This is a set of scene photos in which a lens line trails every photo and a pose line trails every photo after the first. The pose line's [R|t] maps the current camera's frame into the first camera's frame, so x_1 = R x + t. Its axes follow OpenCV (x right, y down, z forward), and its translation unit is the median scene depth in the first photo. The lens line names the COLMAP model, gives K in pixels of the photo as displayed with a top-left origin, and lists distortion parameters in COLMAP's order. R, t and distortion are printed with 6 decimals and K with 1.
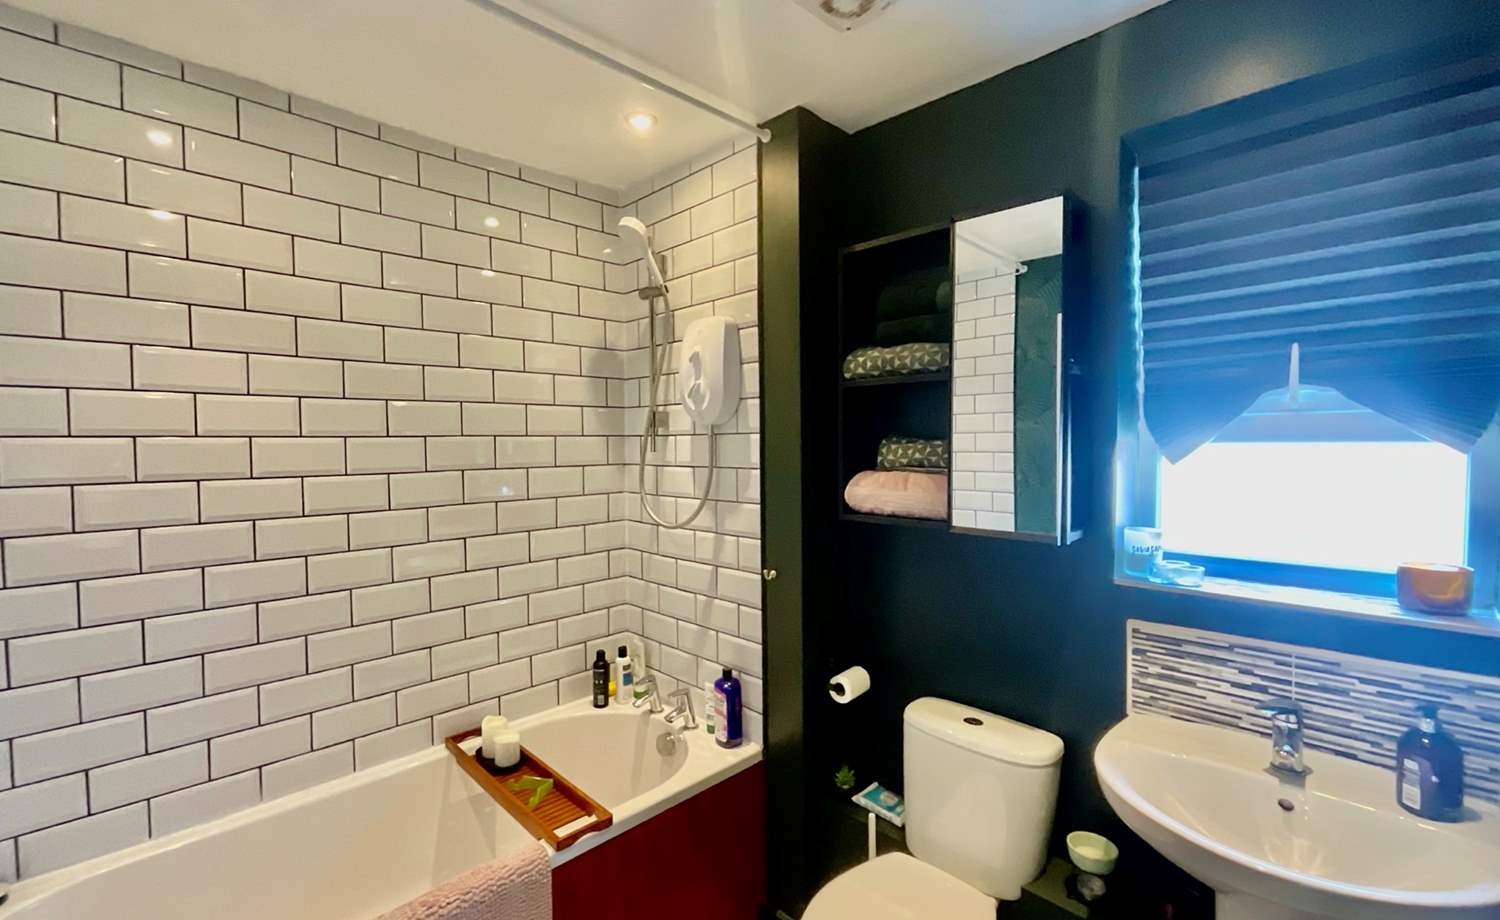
lens RADIAL K [[608.3, 0, 750.0], [0, 608.3, 460.0], [0, 0, 1]] dist [-0.000823, -0.000059]
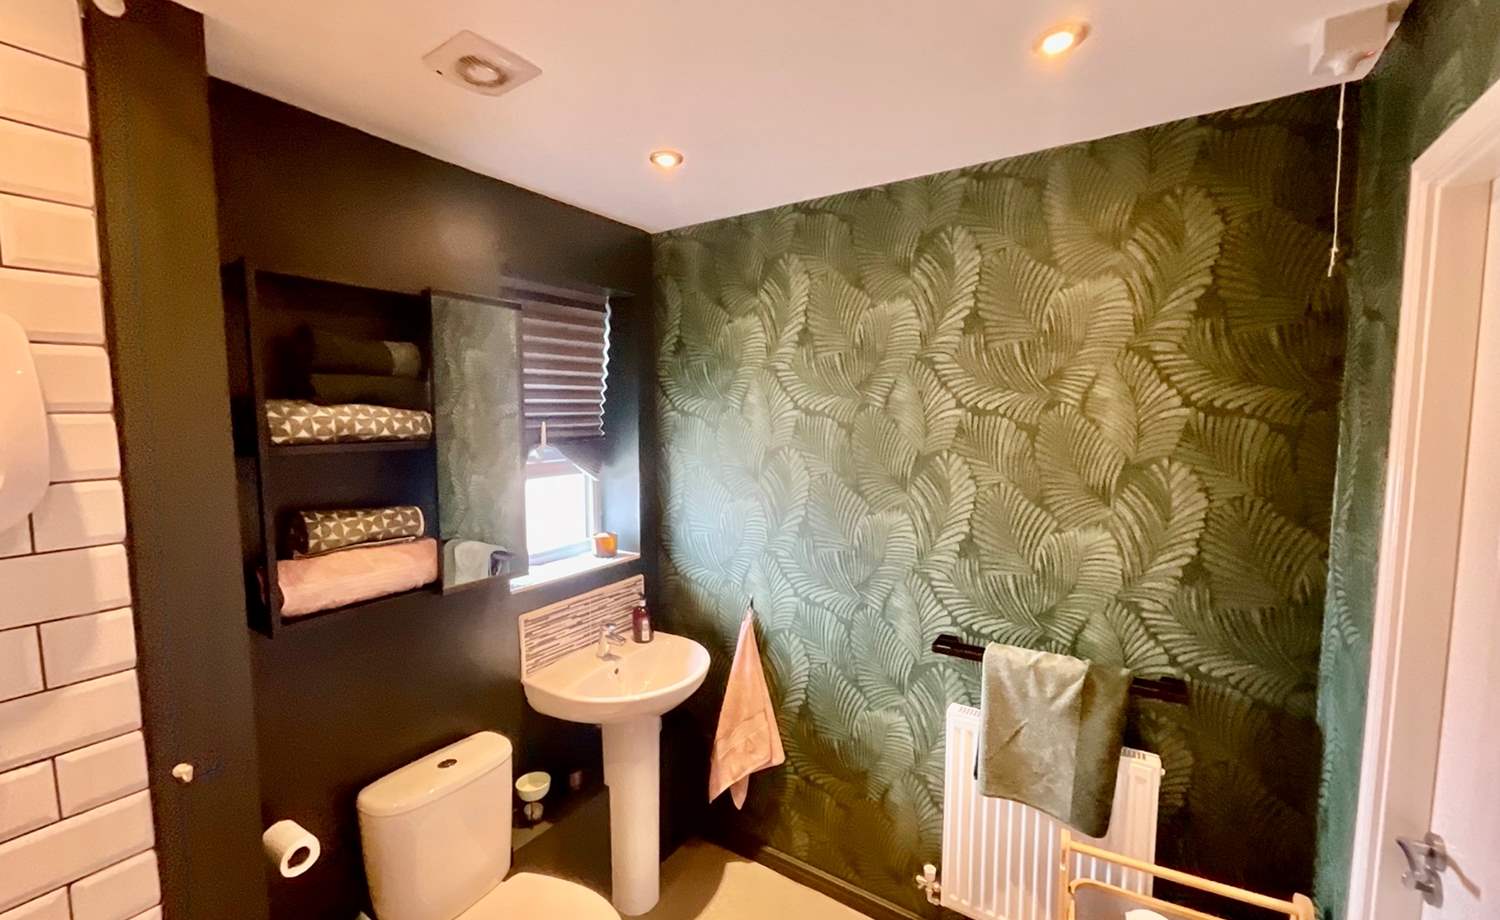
lens RADIAL K [[665.5, 0, 750.0], [0, 665.5, 460.0], [0, 0, 1]] dist [-0.001049, 0.000420]
pose [[-0.212125, -0.073482, 0.974476, -0.831498], [0.040295, 0.995663, 0.083851, -0.176195], [-0.976412, 0.057053, -0.208244, 0.676017]]
